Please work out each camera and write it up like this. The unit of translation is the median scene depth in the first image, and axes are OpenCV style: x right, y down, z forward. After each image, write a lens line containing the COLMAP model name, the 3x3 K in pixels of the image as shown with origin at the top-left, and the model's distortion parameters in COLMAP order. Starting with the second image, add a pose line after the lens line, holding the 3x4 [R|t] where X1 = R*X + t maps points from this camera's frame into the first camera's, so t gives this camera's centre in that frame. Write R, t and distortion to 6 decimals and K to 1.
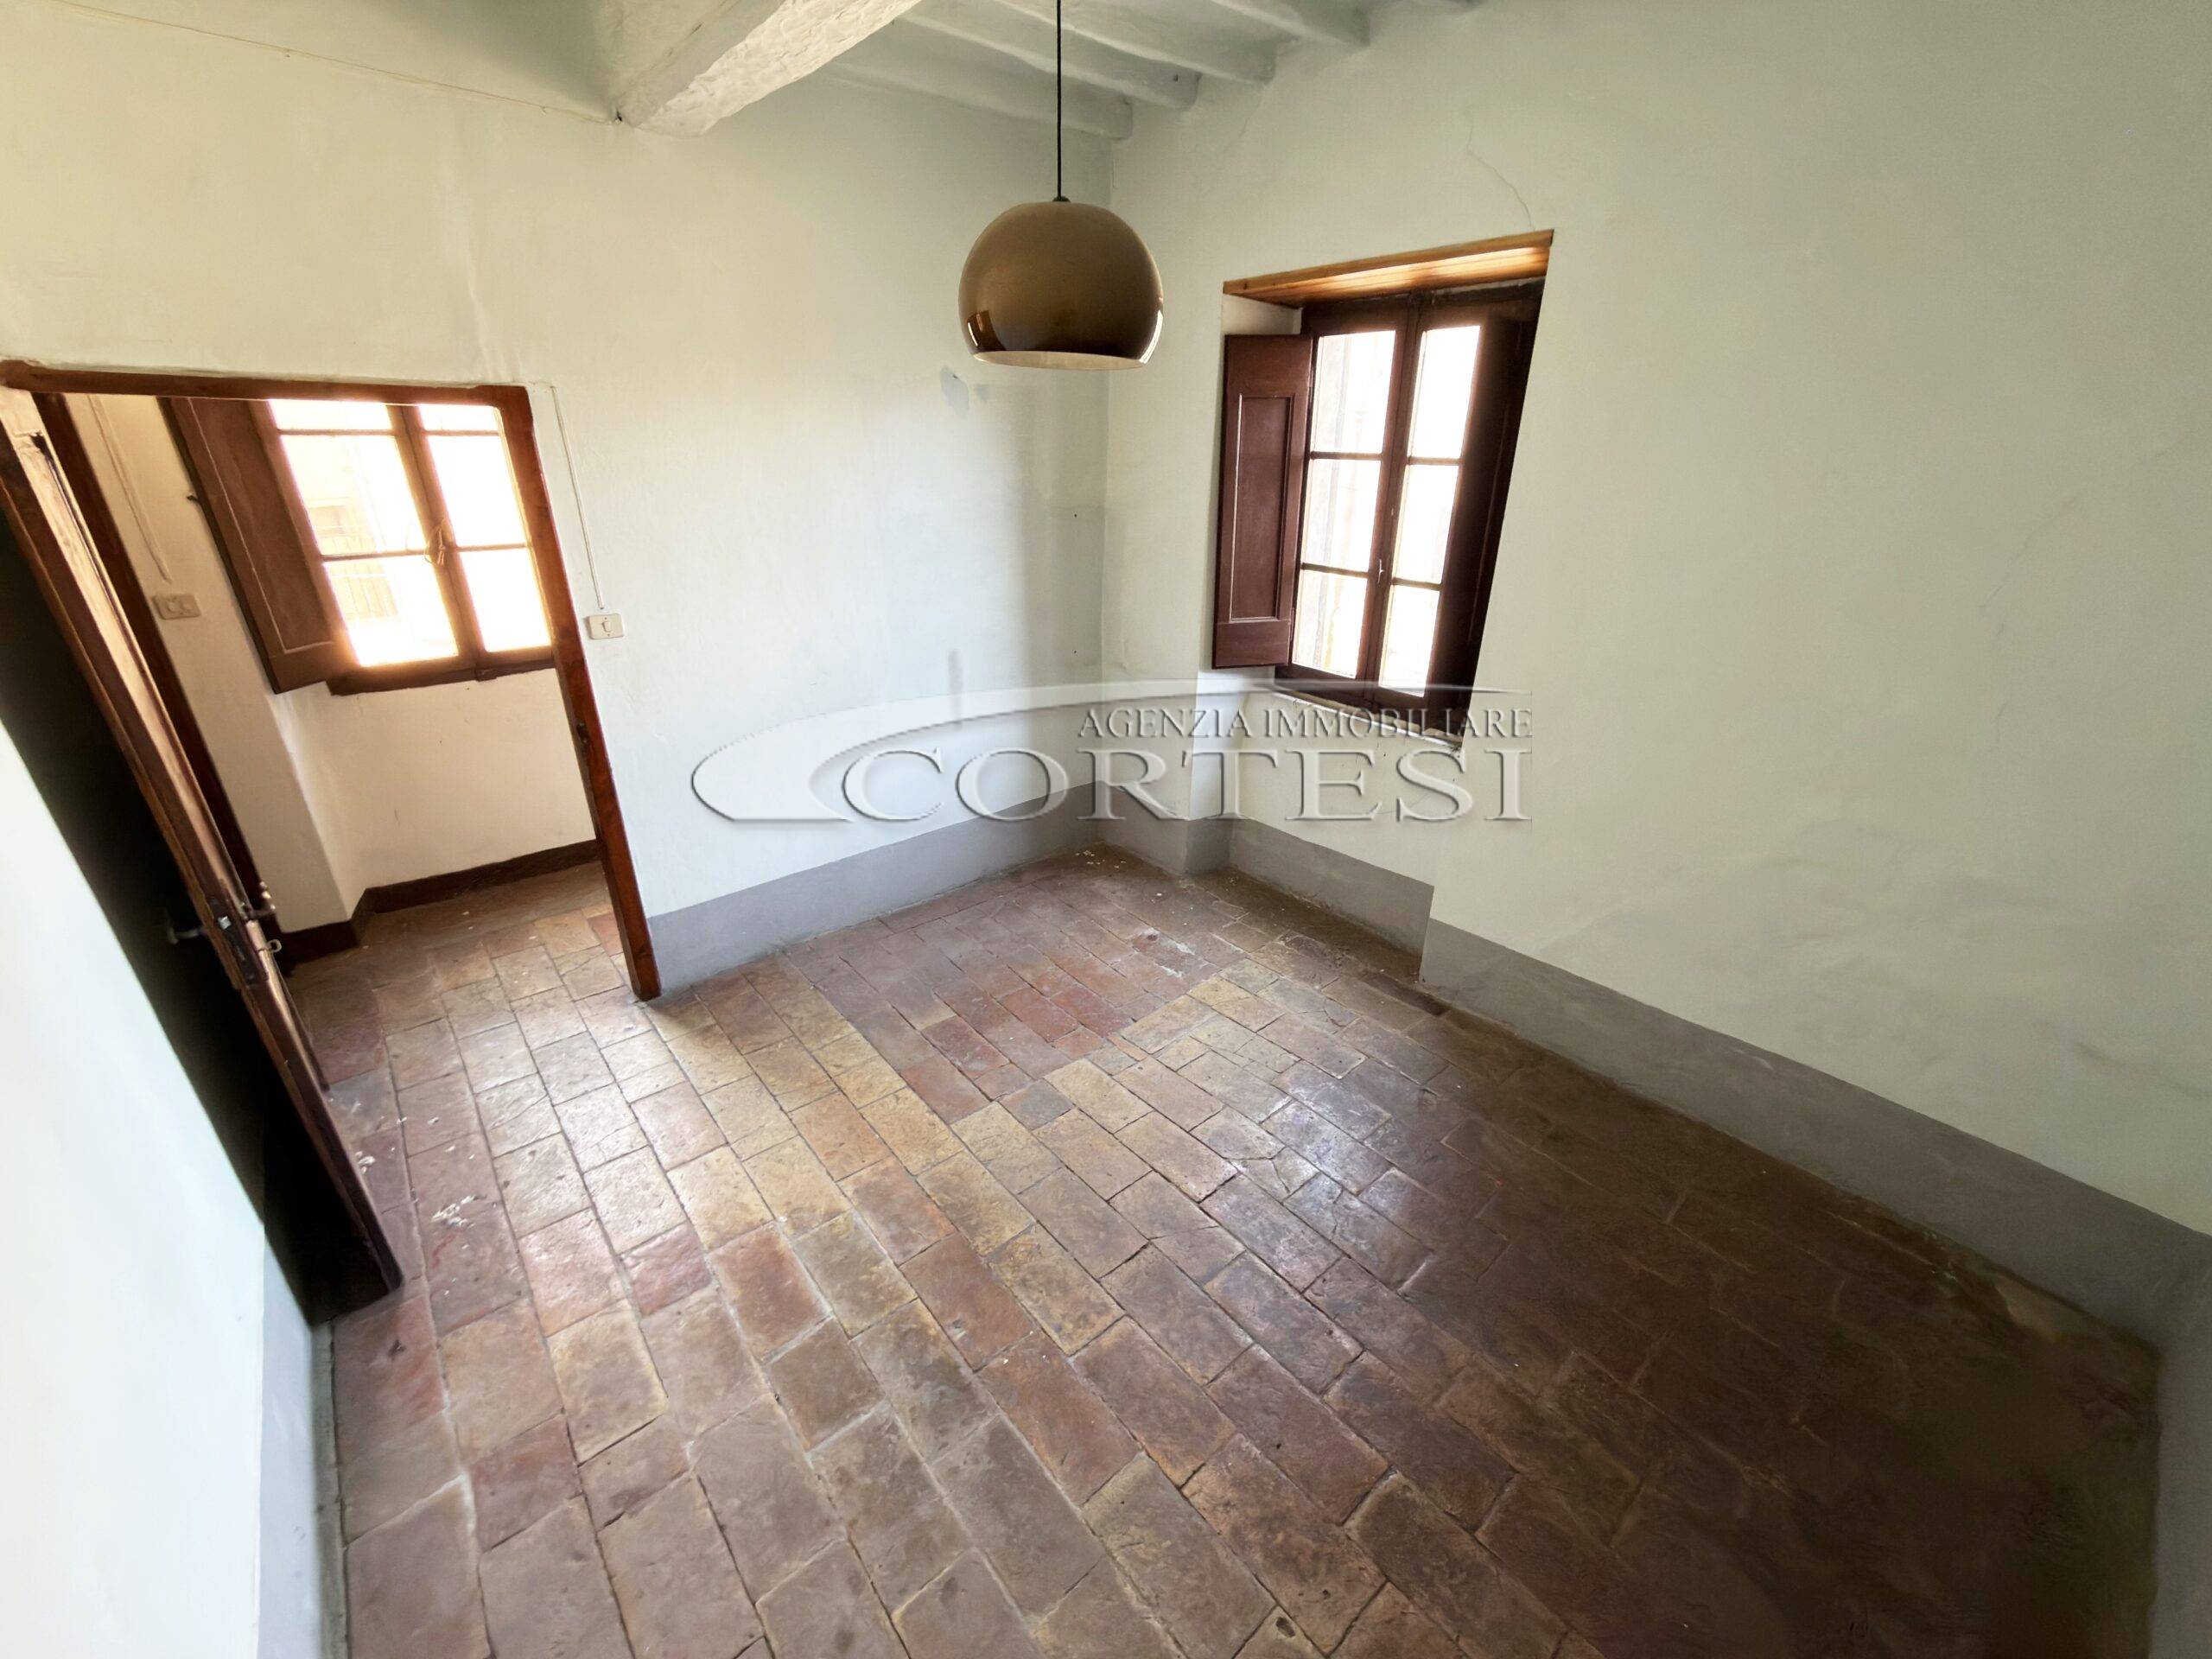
lens RADIAL K [[905.3, 0, 1106.0], [0, 905.3, 820.2], [0, 0, 1]] dist [0.000577, -0.000097]
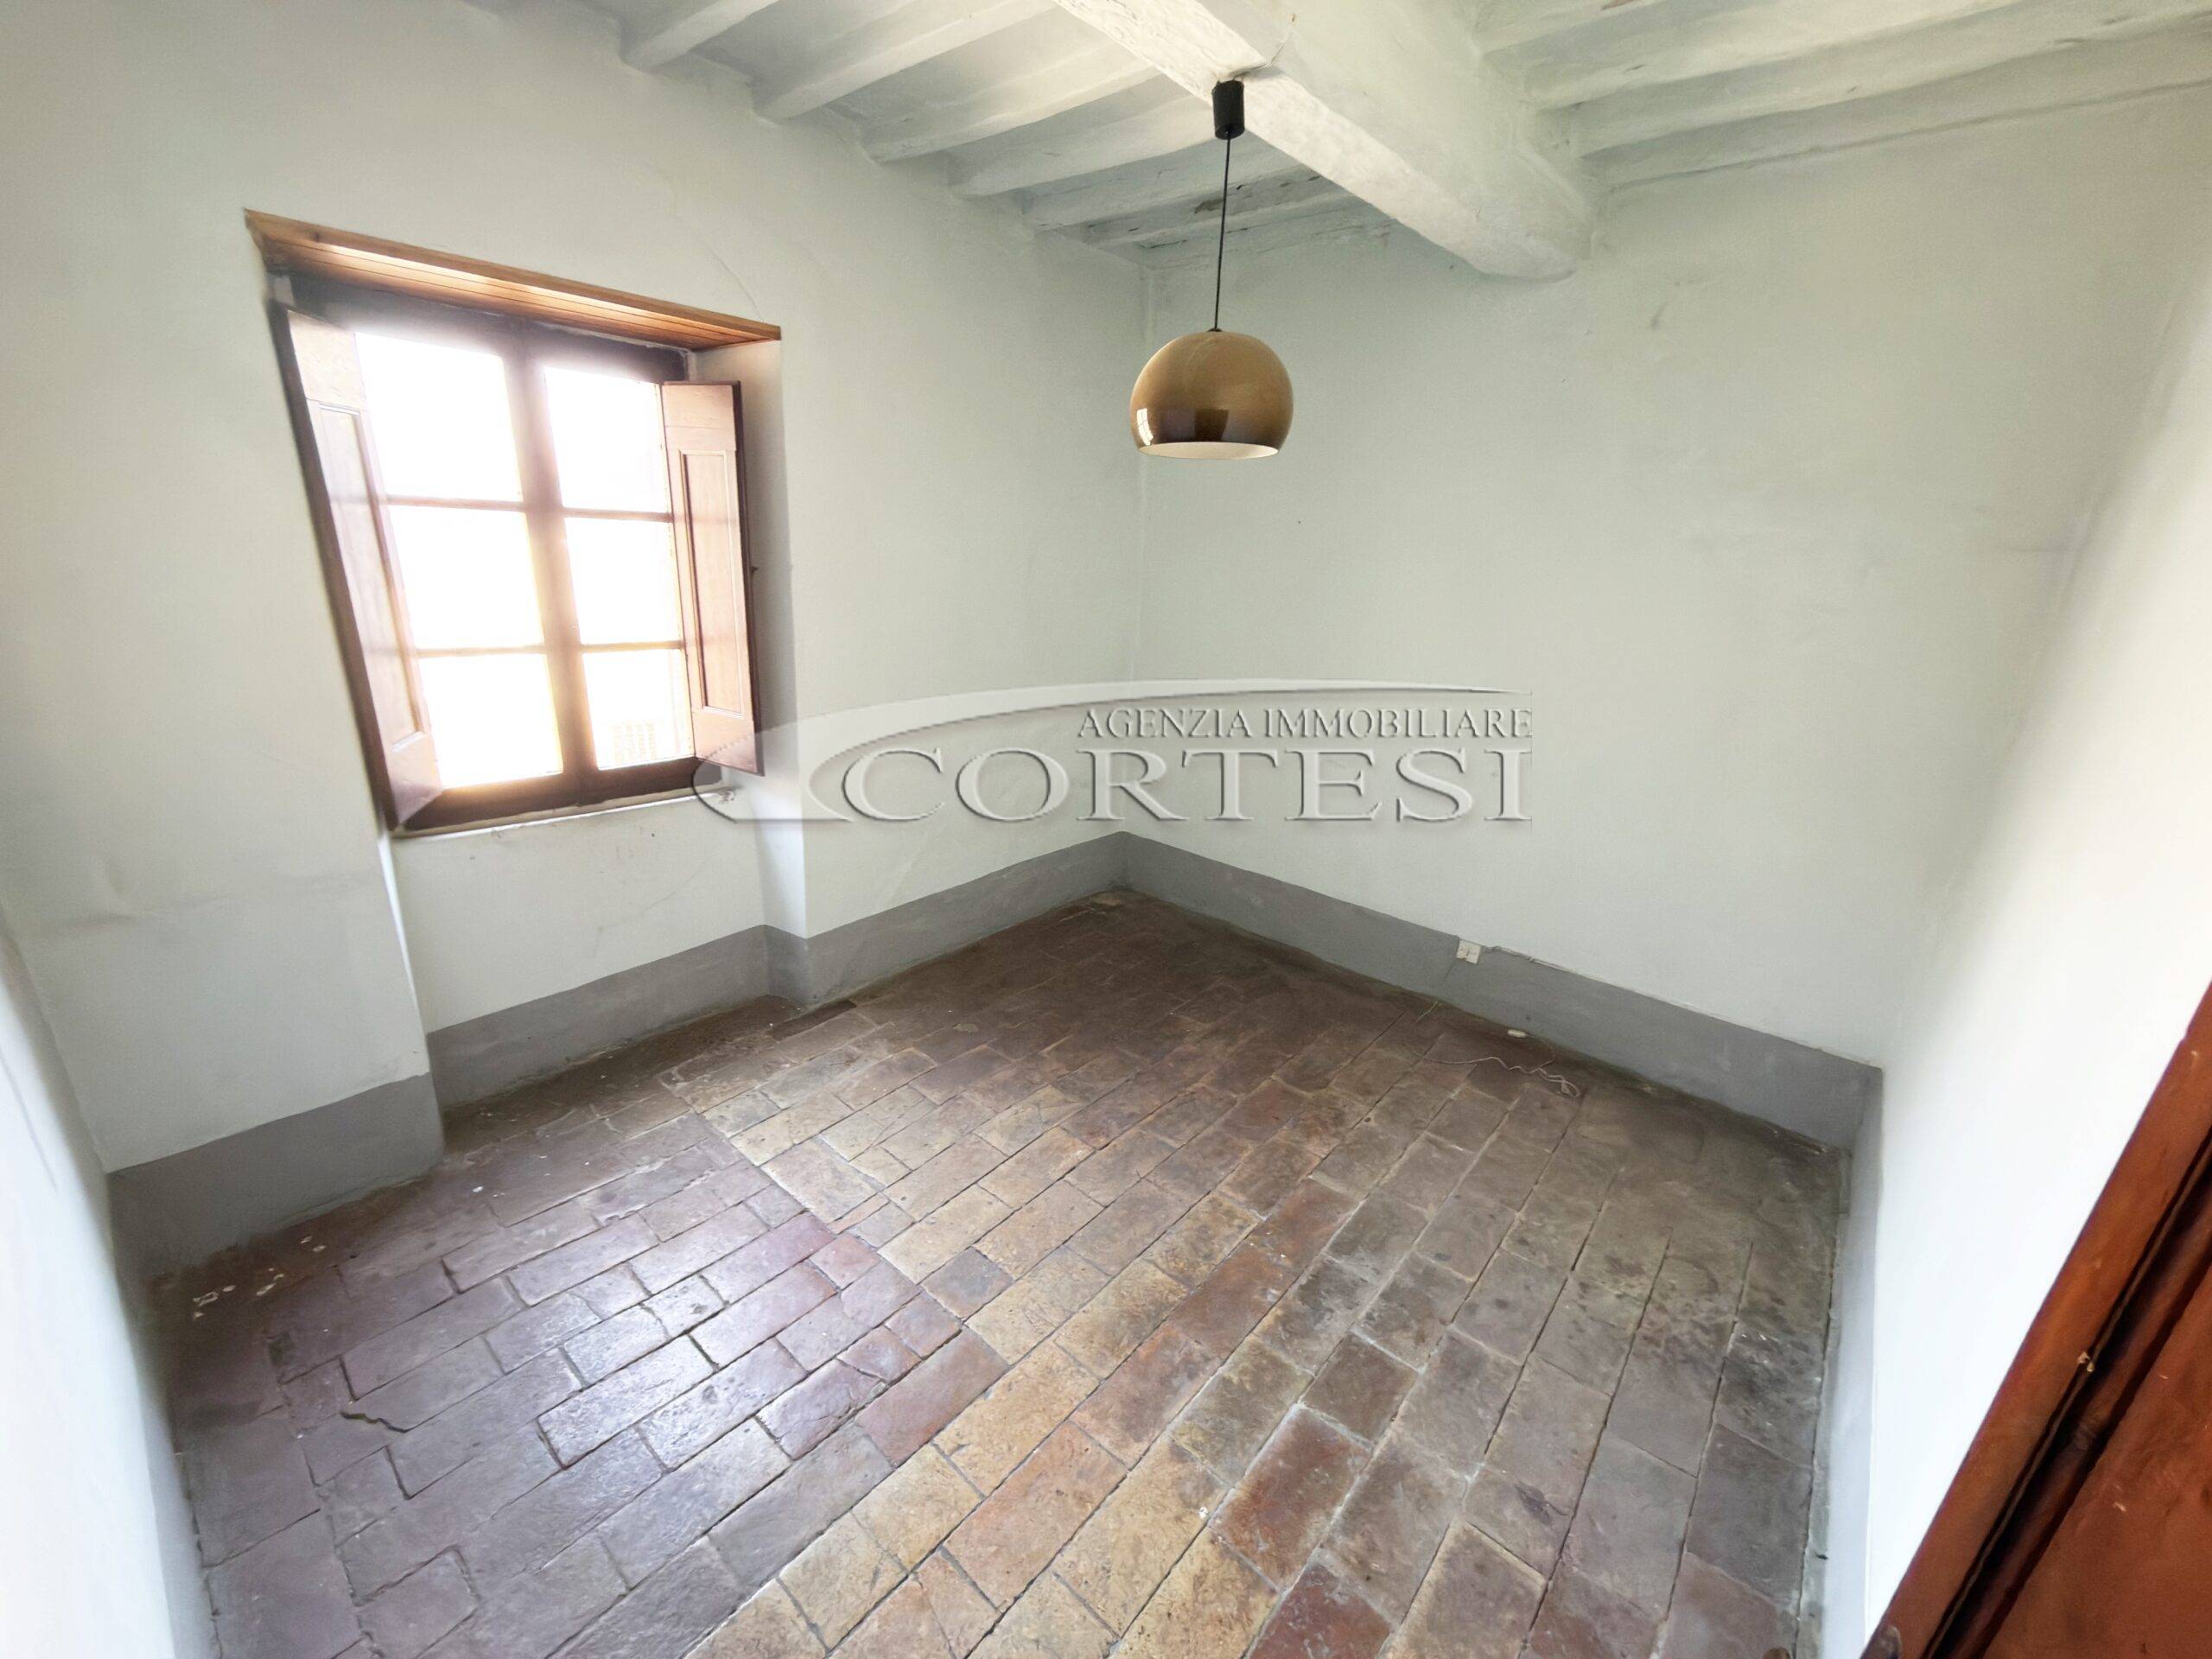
lens RADIAL K [[885.6, 0, 1110.2], [0, 885.6, 832.1], [0, 0, 1]] dist [0.000331, 0.000209]
pose [[-0.159835, -0.325311, 0.932001, -0.894673], [0.340016, 0.868221, 0.361360, -0.365572], [-0.926737, 0.374653, -0.028161, 0.926551]]
